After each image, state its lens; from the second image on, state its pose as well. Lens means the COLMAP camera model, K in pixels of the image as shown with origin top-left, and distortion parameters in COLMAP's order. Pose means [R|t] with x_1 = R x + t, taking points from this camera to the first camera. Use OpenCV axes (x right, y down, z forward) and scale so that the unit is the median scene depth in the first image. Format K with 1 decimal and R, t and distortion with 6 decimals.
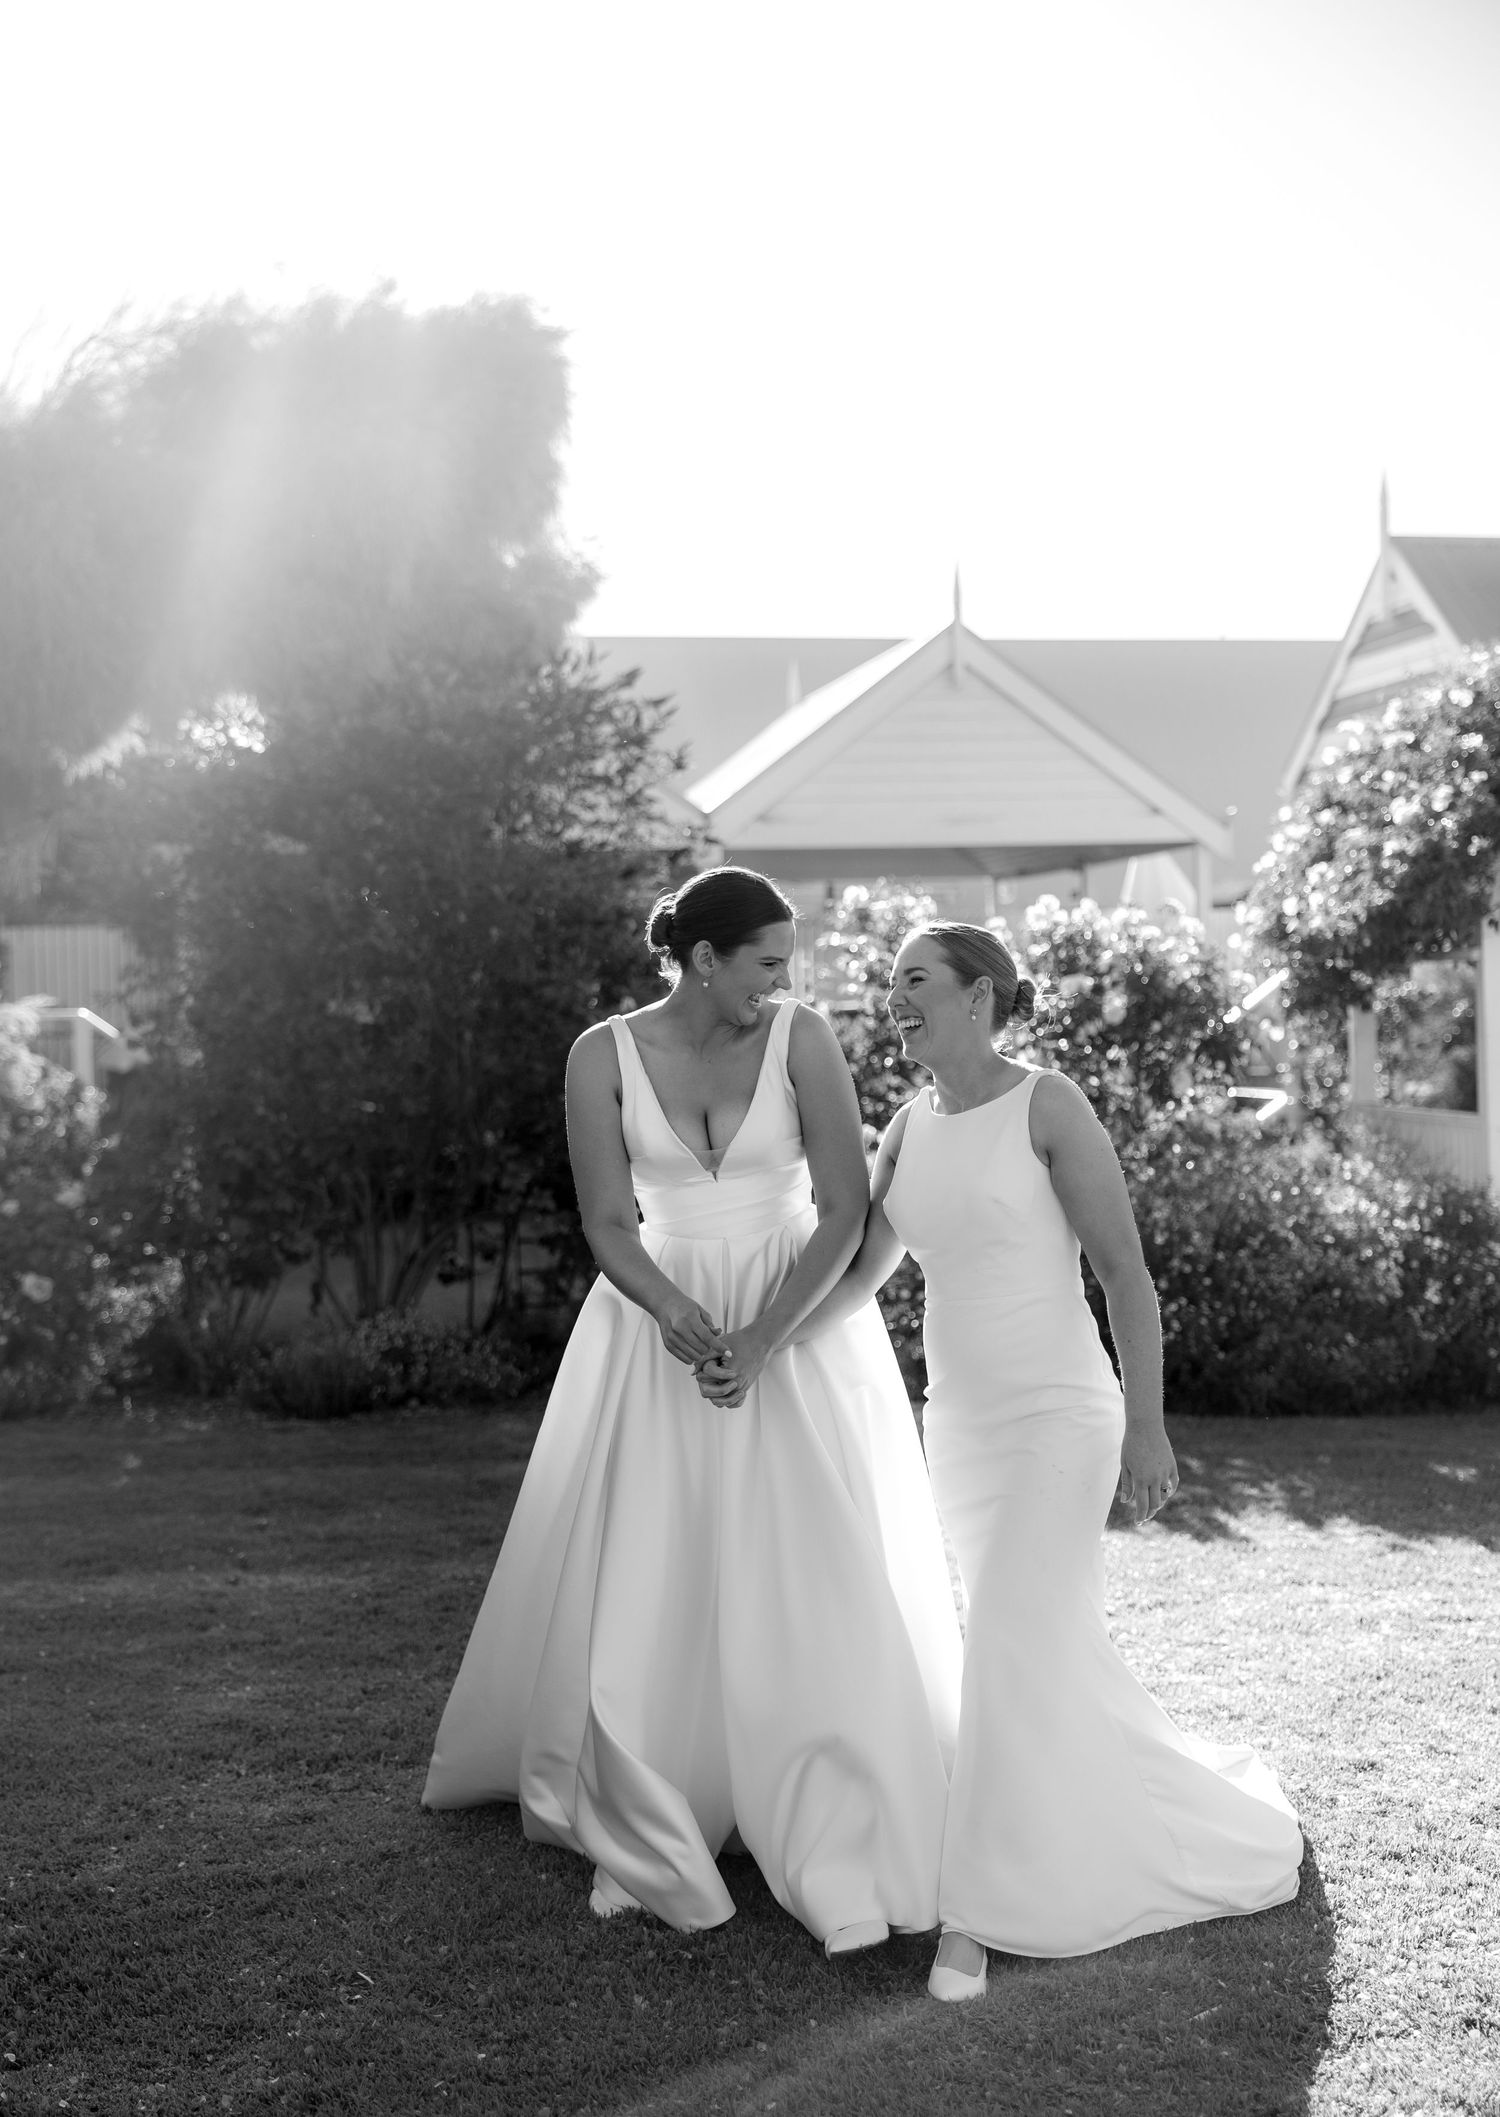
lens RADIAL K [[2642.1, 0, 708.2], [0, 2642.1, 1107.2], [0, 0, 1]] dist [0.049420, 0.000000]
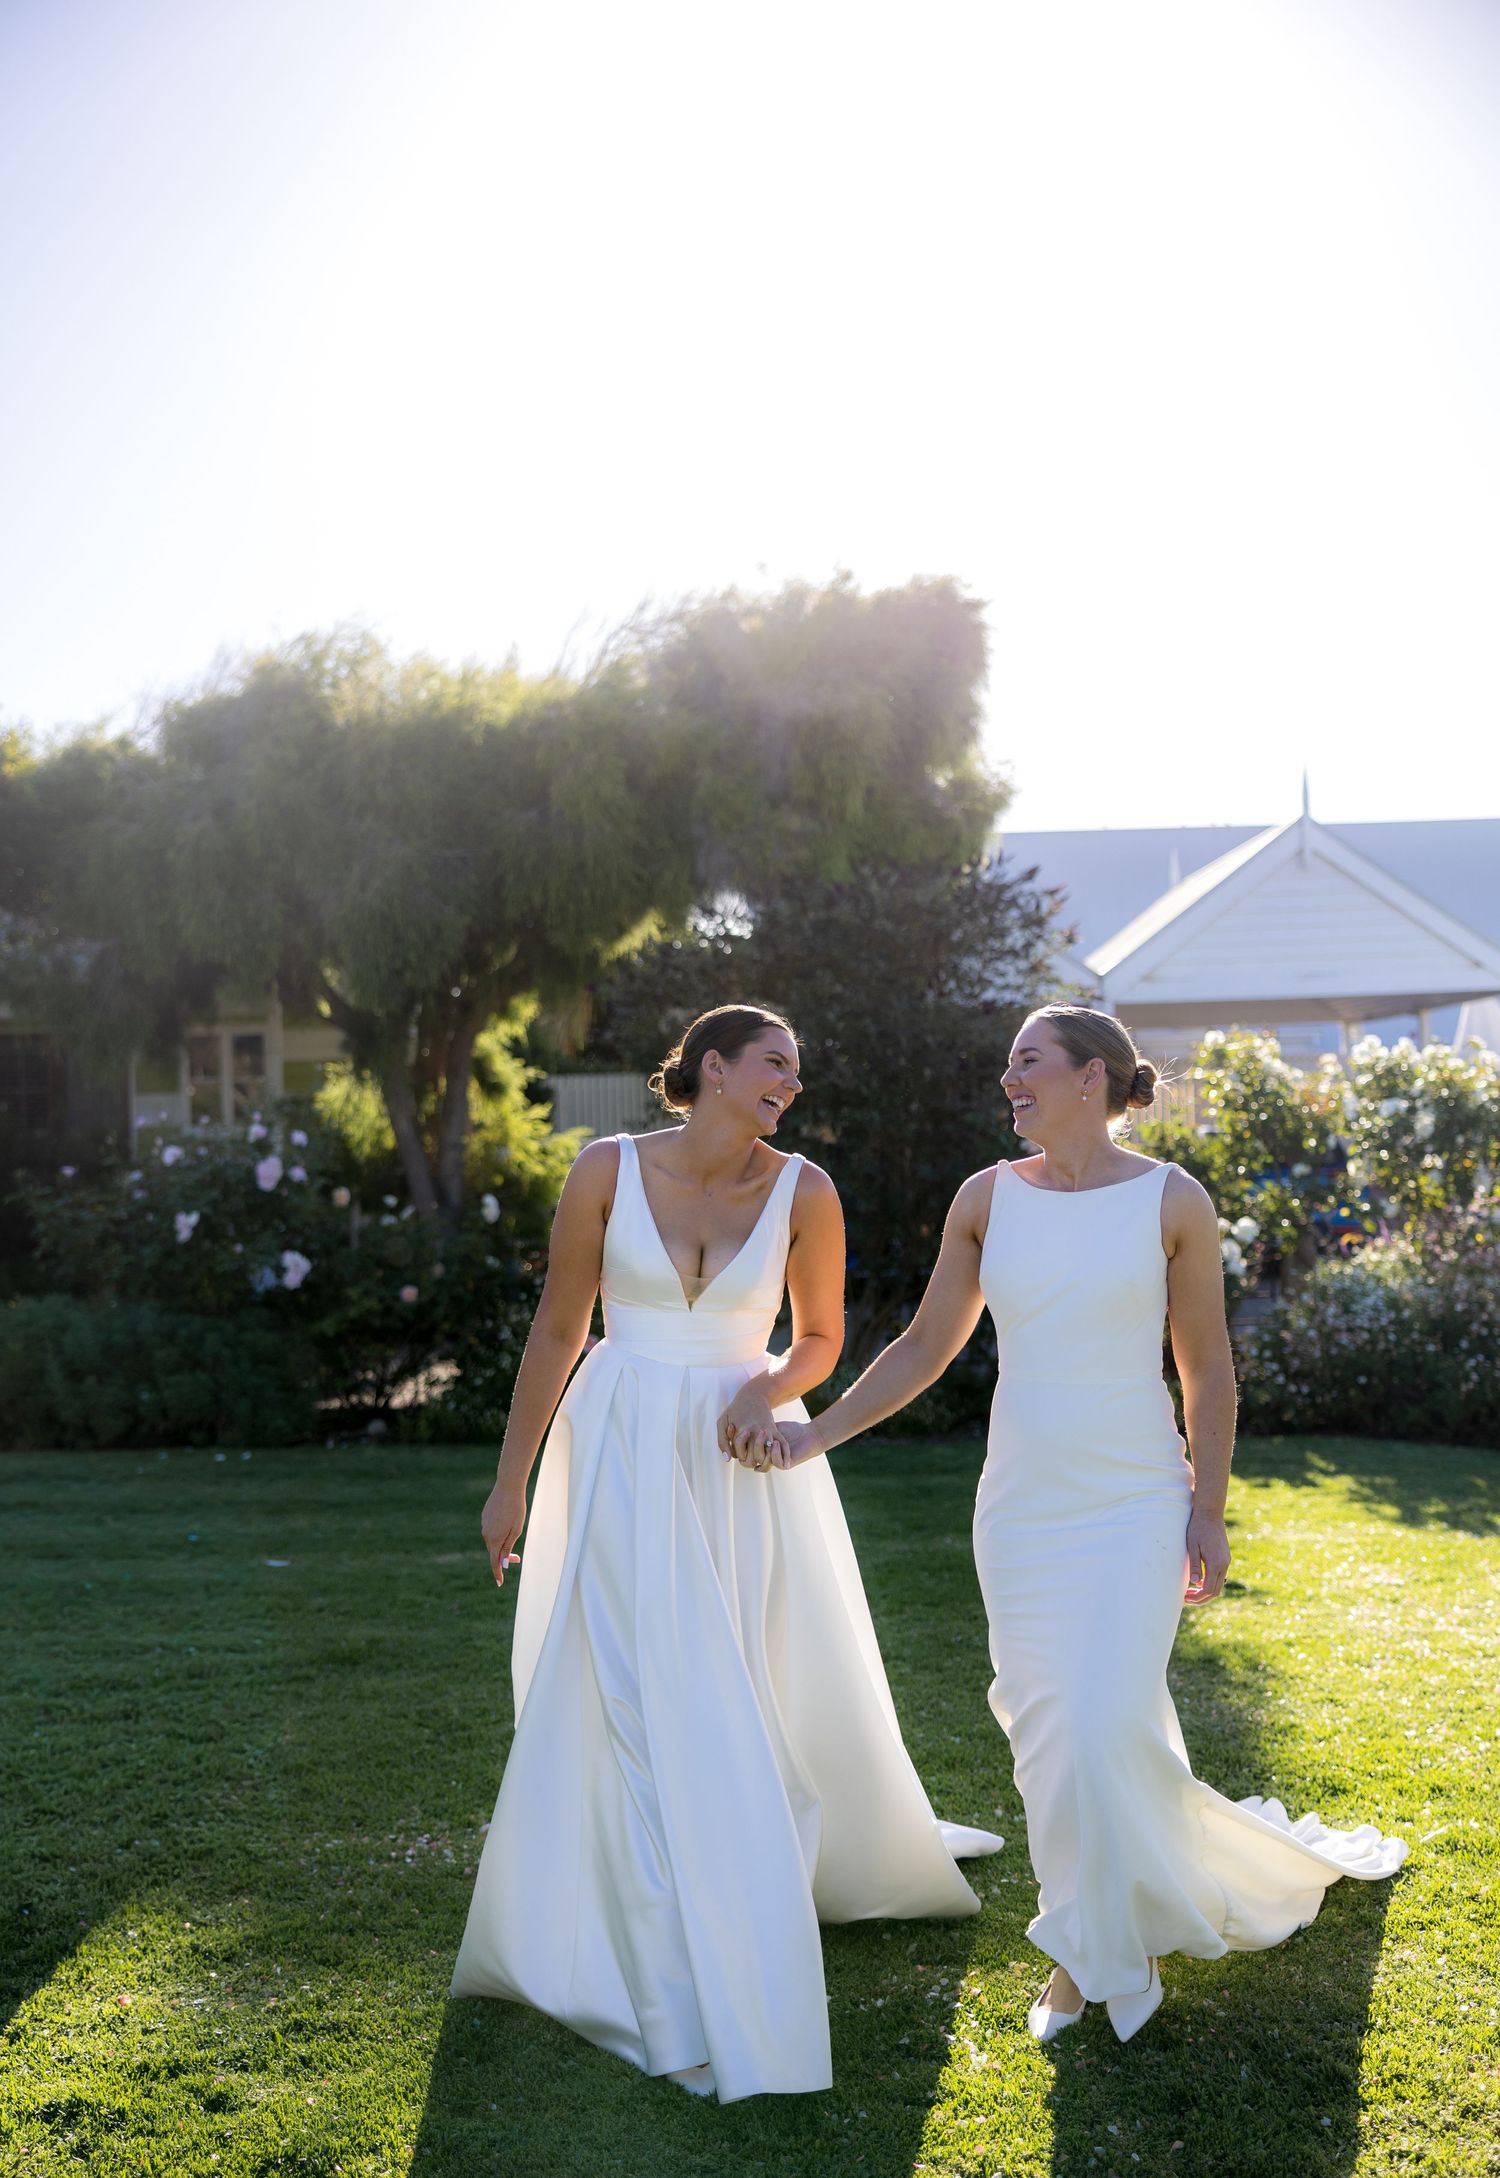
lens RADIAL K [[2393.5, 0, 747.4], [0, 2393.5, 1091.4], [0, 0, 1]] dist [0.139049, 0.000000]
pose [[0.986361, -0.013983, -0.163998, 0.024299], [0.004046, 0.998143, -0.060772, 0.014131], [0.164544, 0.059279, 0.984587, -0.168788]]
